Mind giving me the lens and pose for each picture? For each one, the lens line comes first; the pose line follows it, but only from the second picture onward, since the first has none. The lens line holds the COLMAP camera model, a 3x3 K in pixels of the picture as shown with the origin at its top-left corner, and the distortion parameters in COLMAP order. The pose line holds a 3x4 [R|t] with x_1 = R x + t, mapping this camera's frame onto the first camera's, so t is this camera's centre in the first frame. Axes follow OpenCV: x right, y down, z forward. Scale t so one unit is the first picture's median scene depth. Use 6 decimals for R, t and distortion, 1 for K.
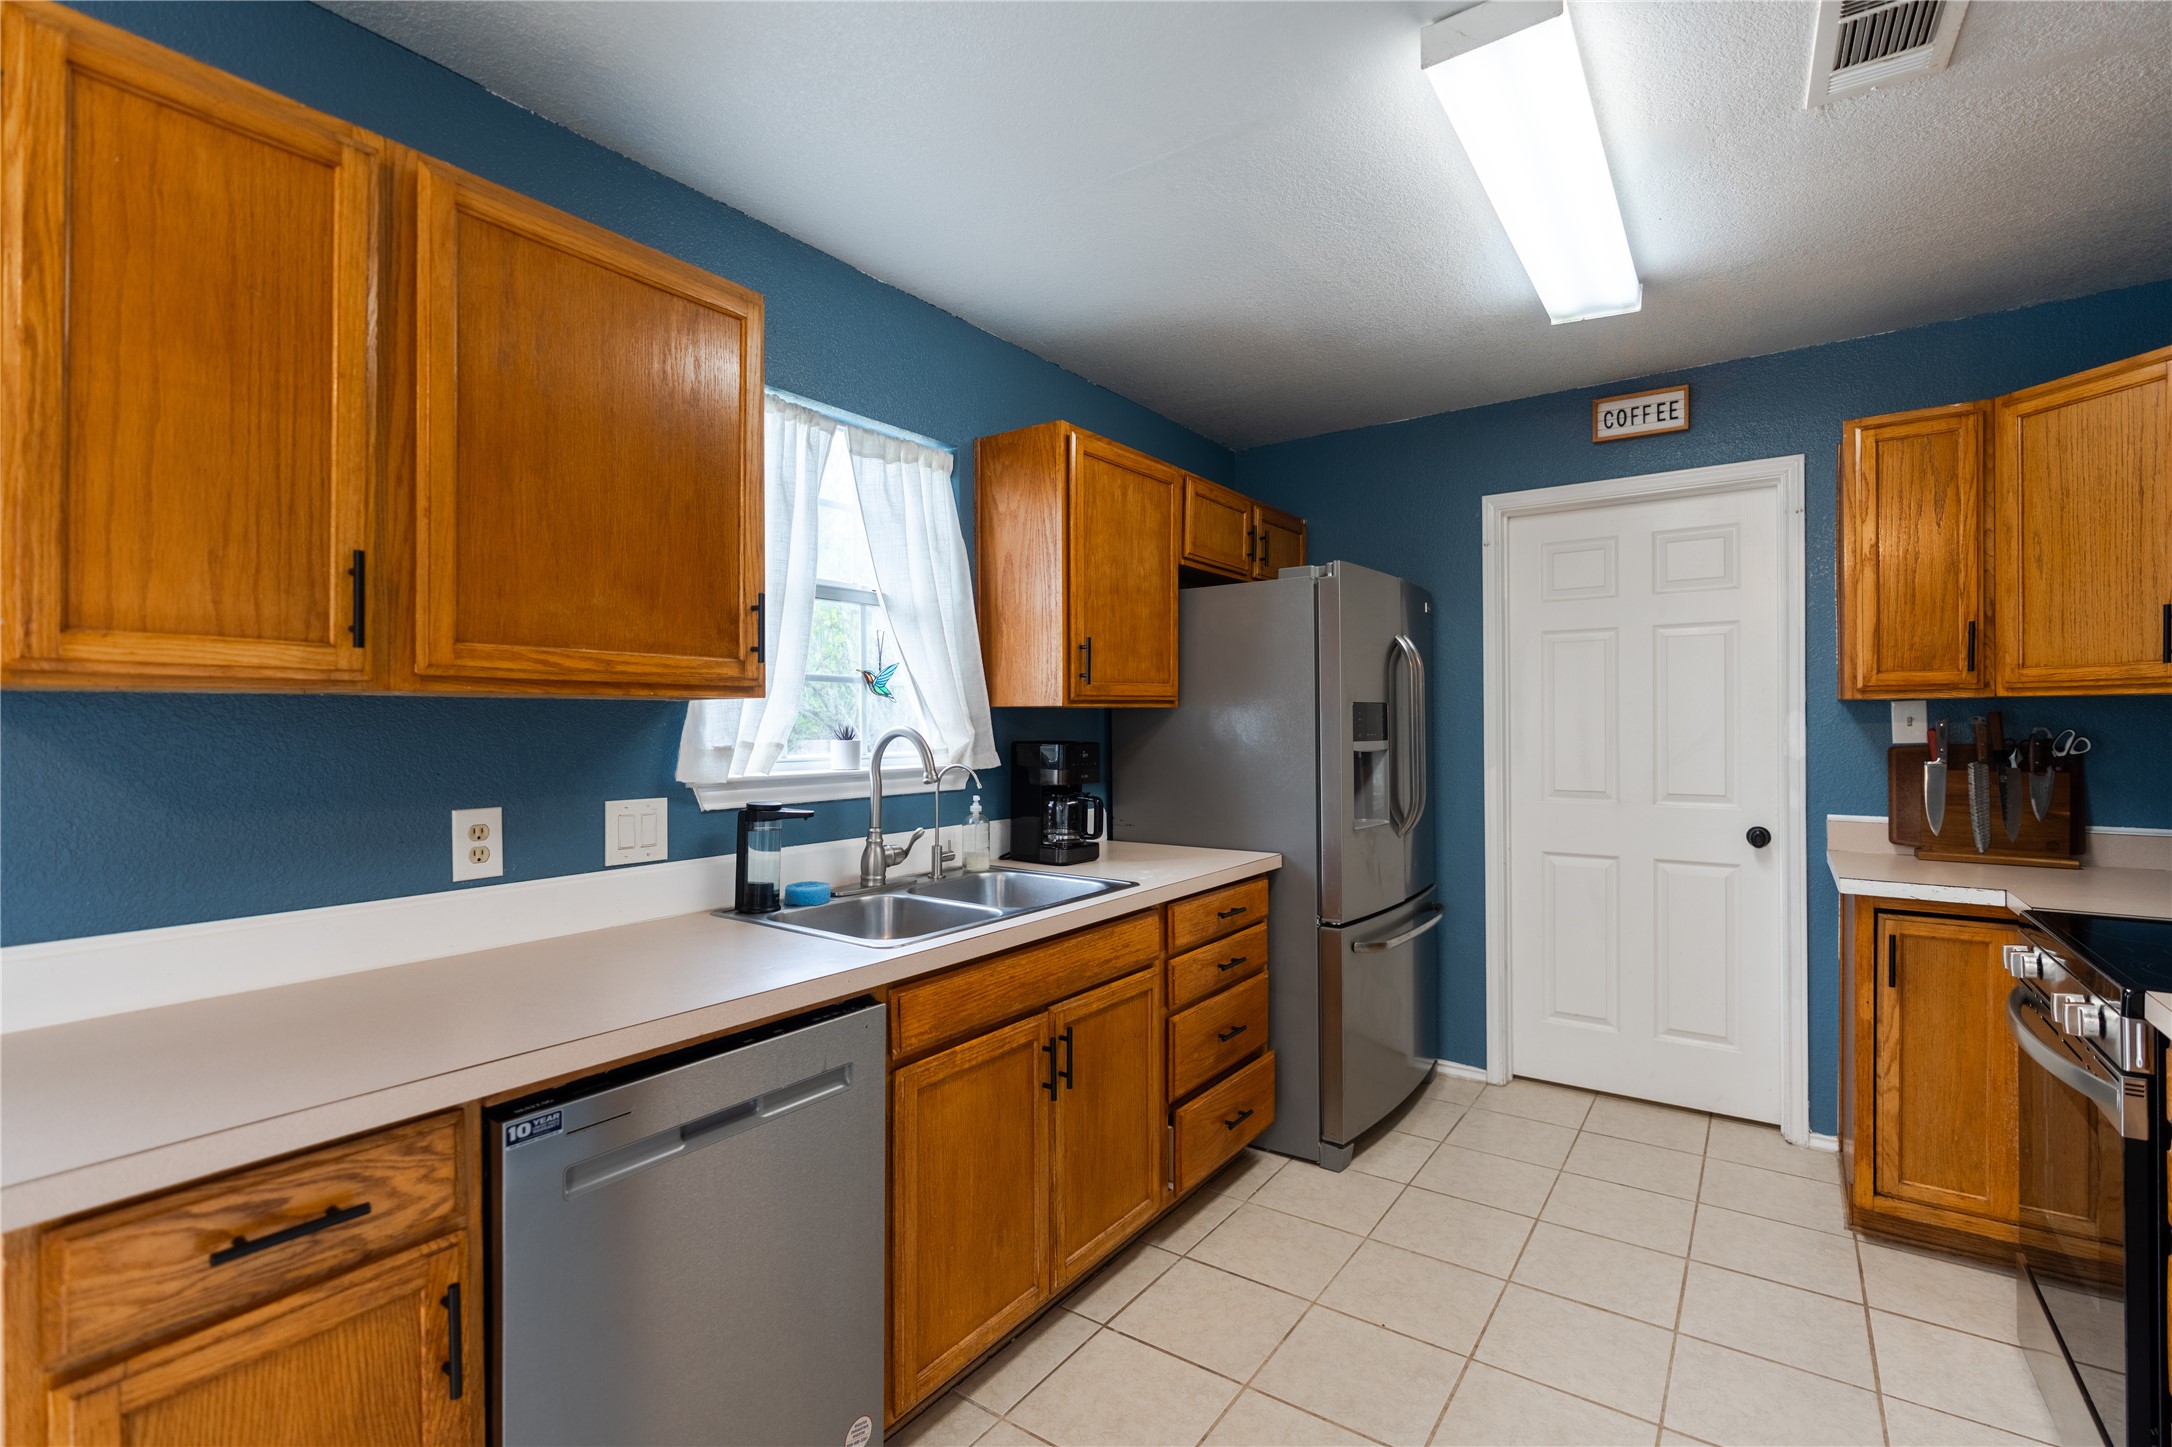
lens RADIAL K [[977.2, 0, 1095.3], [0, 977.2, 723.2], [0, 0, 1]] dist [0.000680, 0.000346]
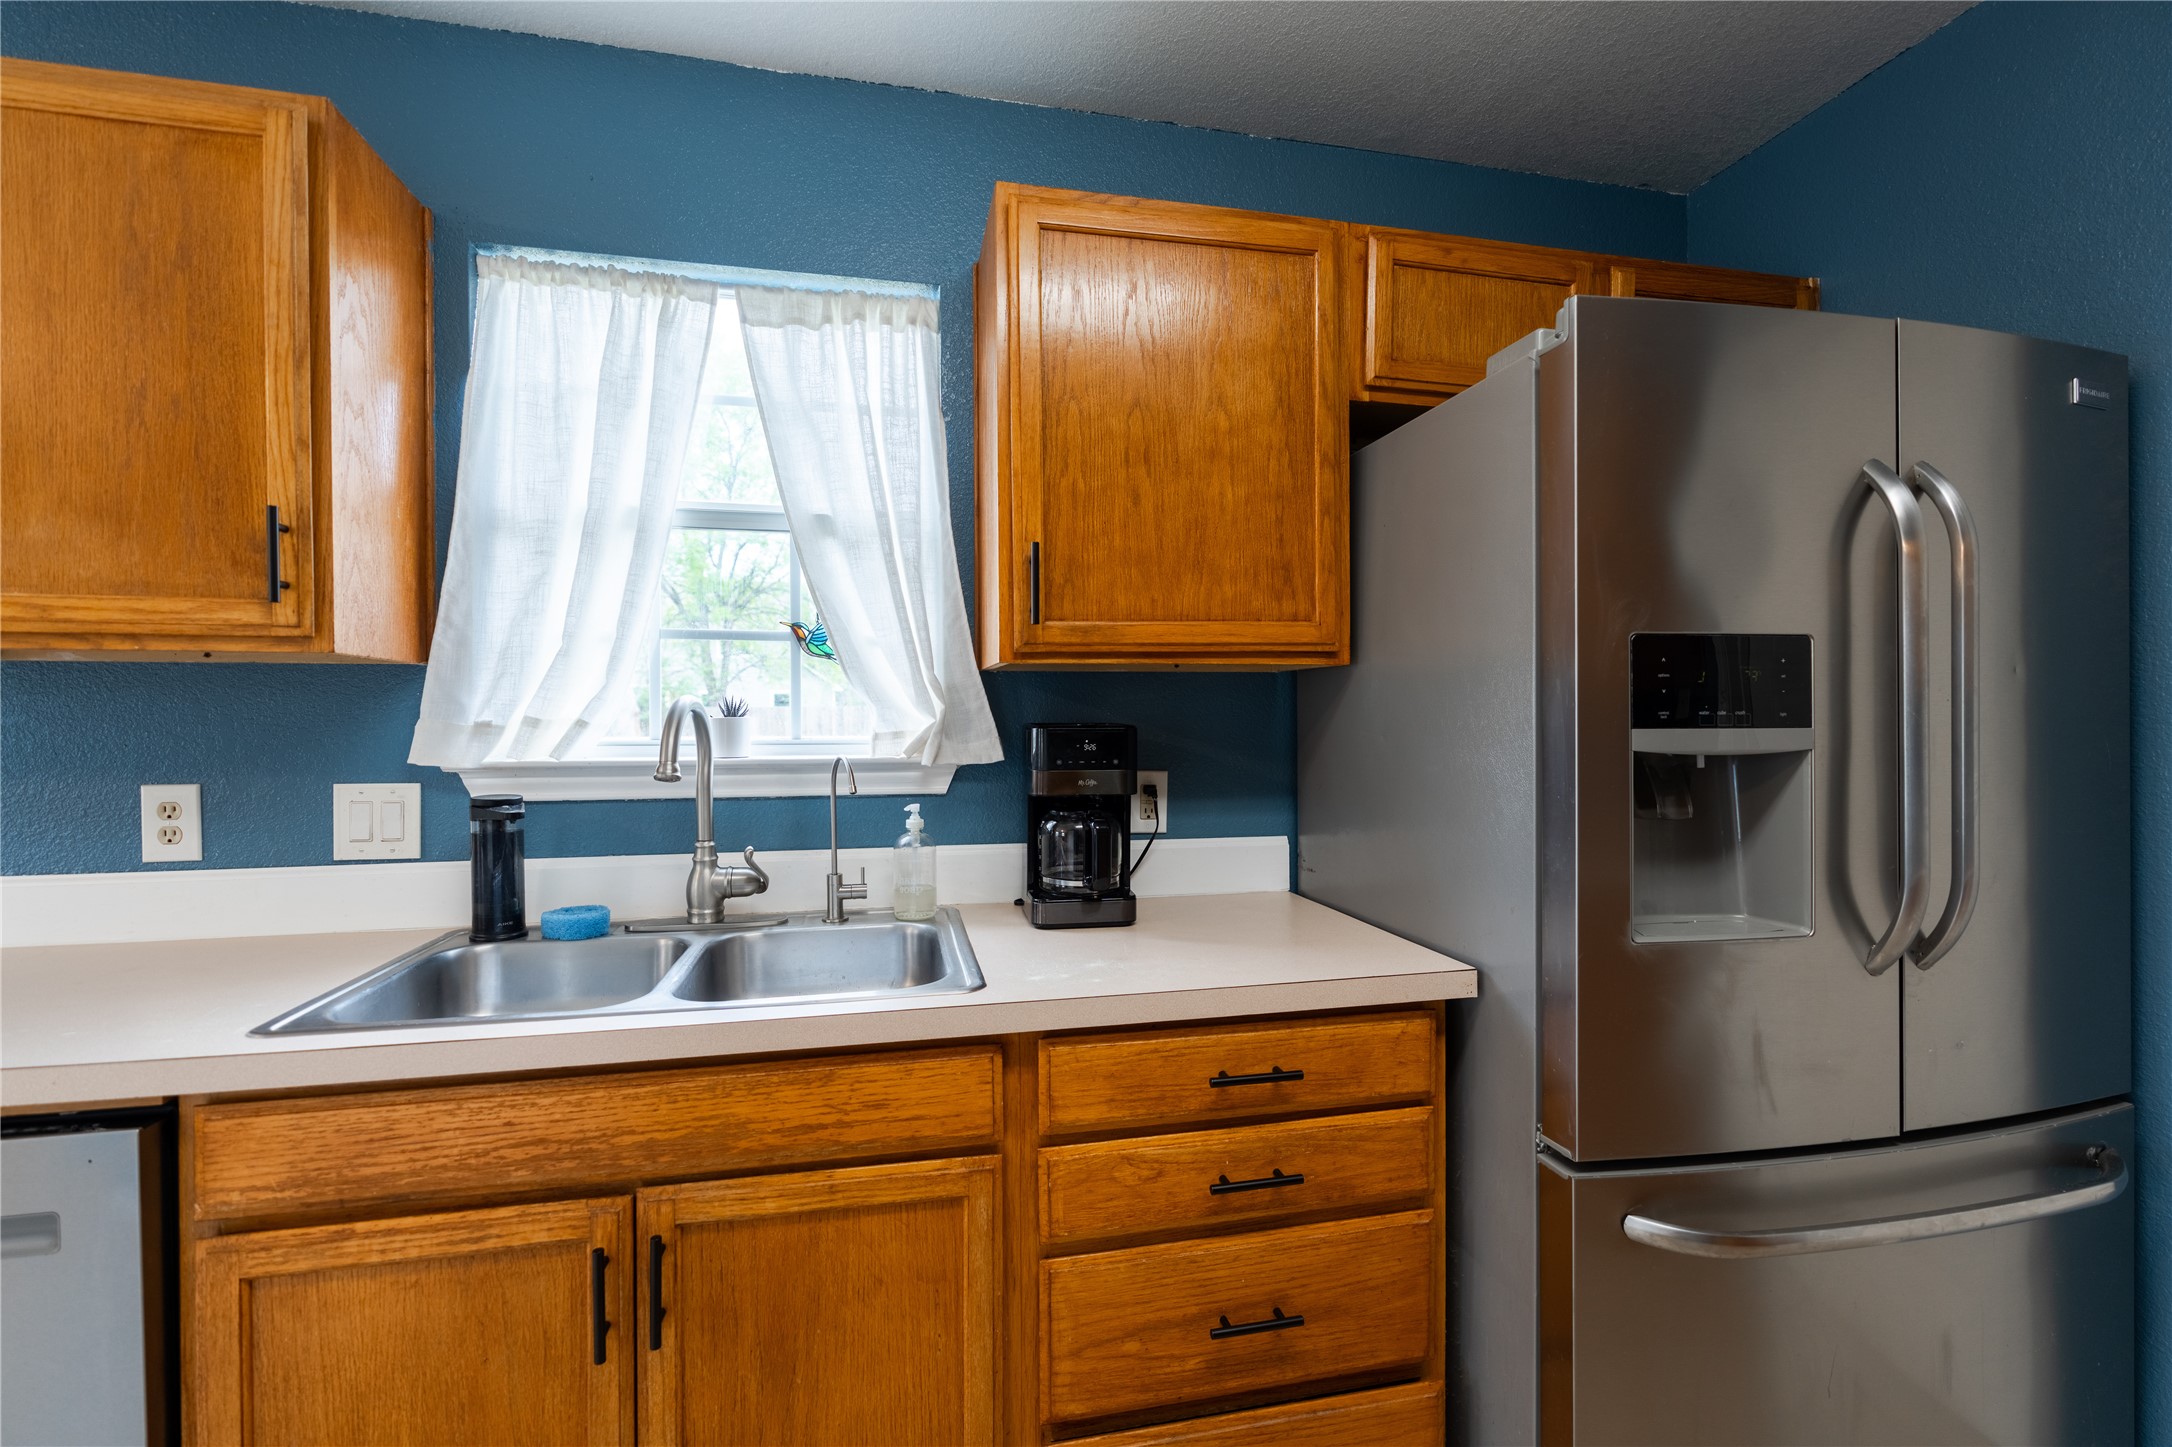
lens RADIAL K [[972.4, 0, 1096.7], [0, 972.4, 725.6], [0, 0, 1]] dist [-0.005194, 0.000189]
pose [[0.744649, 0.005470, -0.667434, 0.453266], [-0.001088, 0.999975, 0.006982, 0.018595], [0.667456, -0.004473, 0.744636, 0.667713]]
